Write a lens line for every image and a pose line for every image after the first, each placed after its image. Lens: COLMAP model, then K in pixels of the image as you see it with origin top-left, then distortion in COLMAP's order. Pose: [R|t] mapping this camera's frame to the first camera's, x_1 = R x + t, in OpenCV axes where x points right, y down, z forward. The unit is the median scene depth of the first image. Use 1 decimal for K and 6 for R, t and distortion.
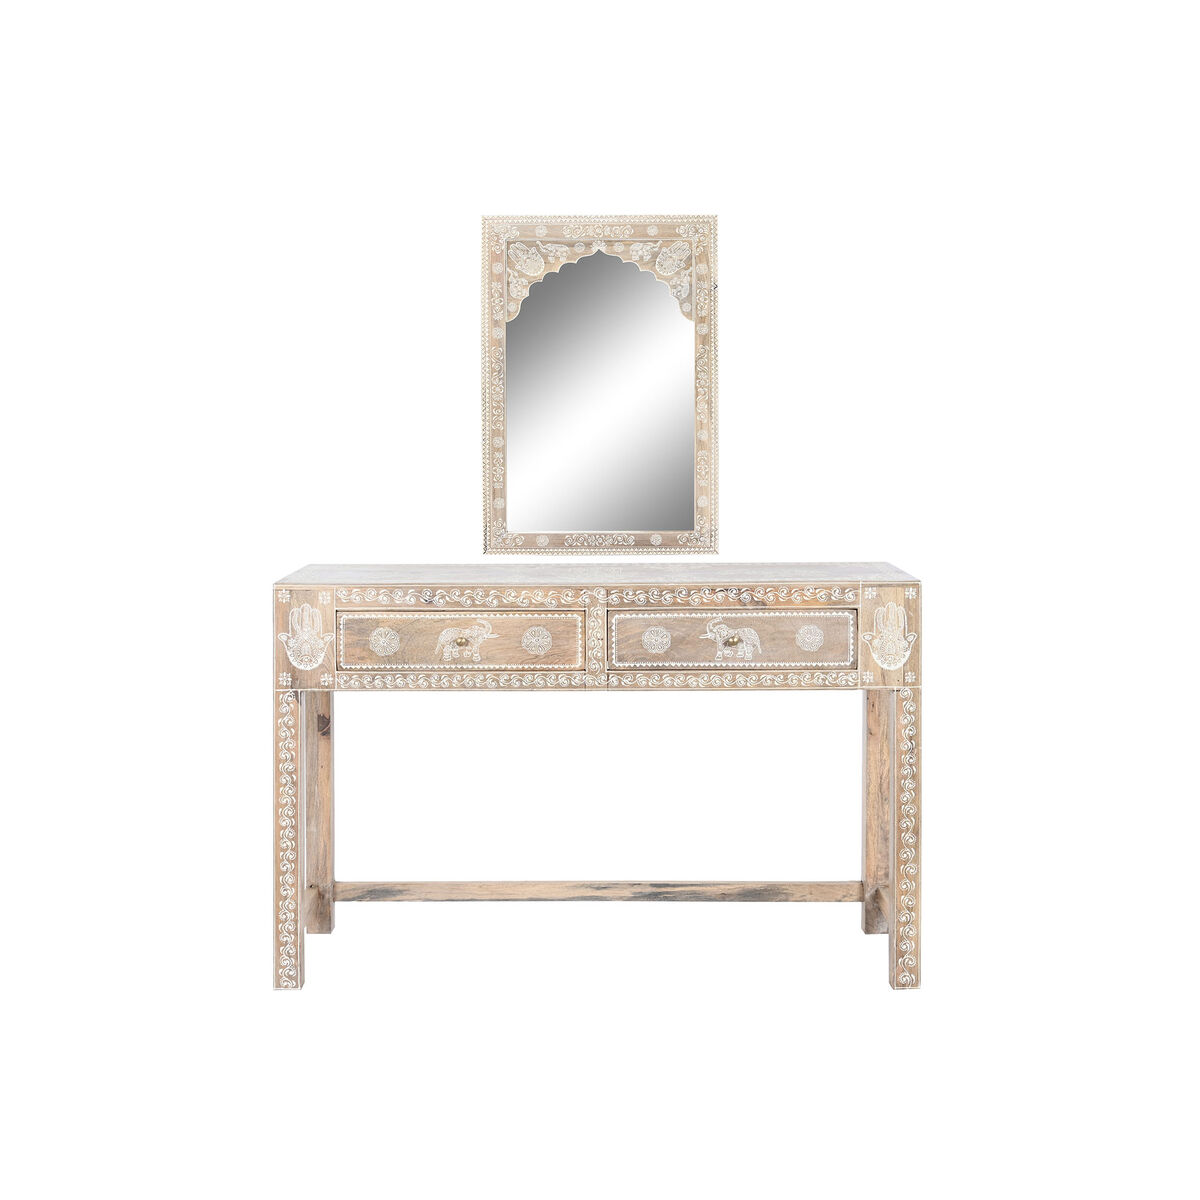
lens RADIAL K [[3901.6, 0, 600.0], [0, 3901.6, 600.0], [0, 0, 1]] dist [0.061271, 0.718111]
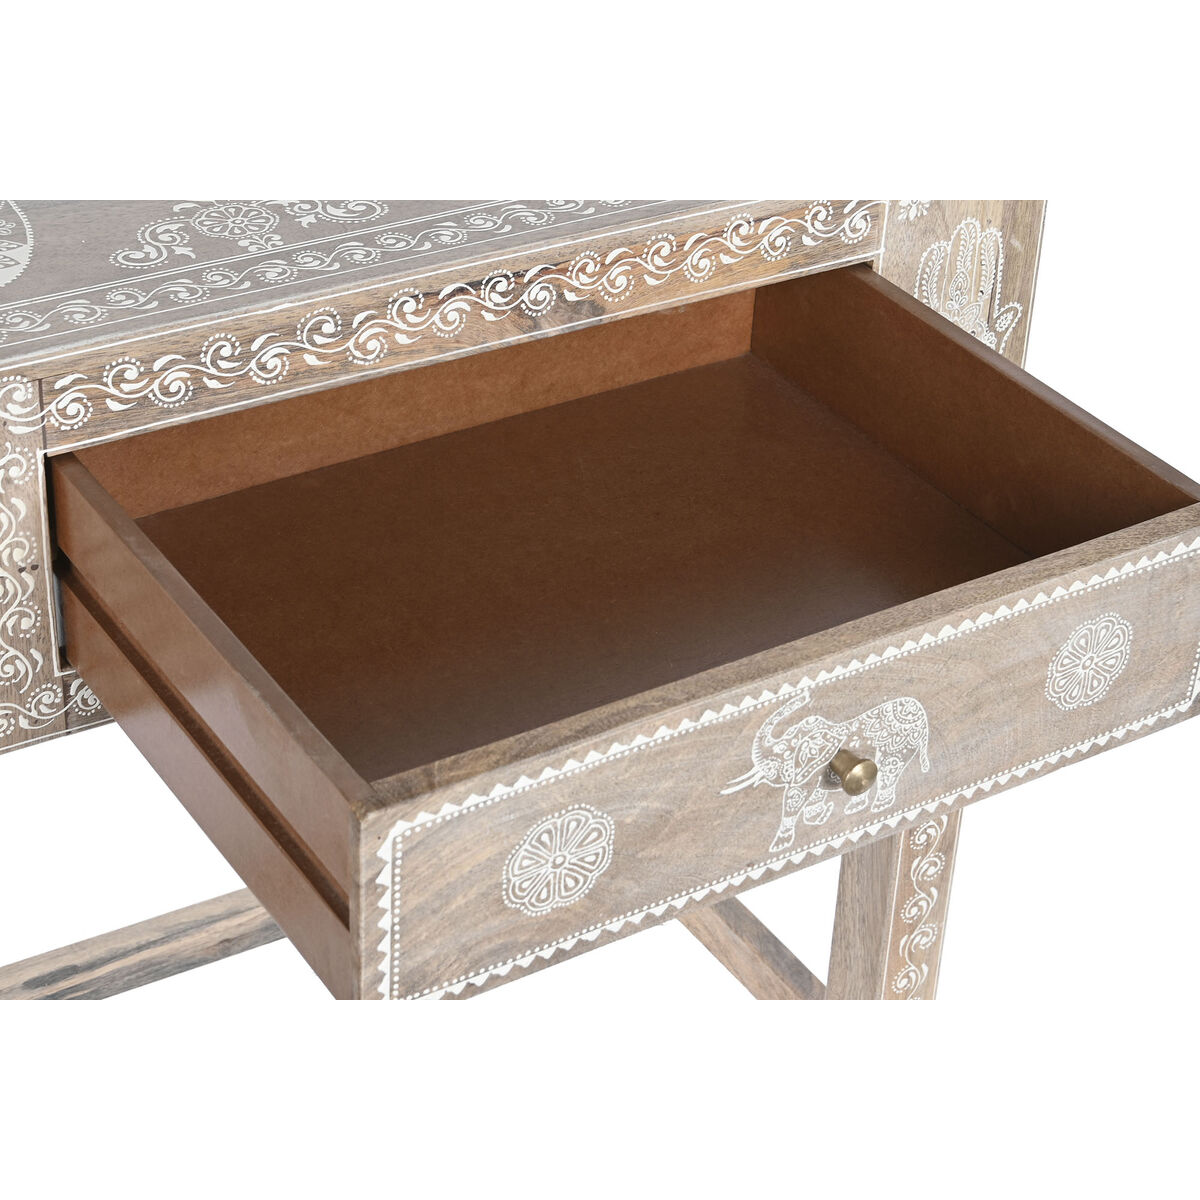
lens RADIAL K [[2709.6, 0, 600.0], [0, 2709.6, 600.0], [0, 0, 1]] dist [0.001618, -0.034222]
pose [[0.871098, -0.213375, 0.442333, -0.045695], [-0.024780, 0.880439, 0.473511, -0.072080], [-0.490483, -0.423435, 0.761662, 0.889758]]
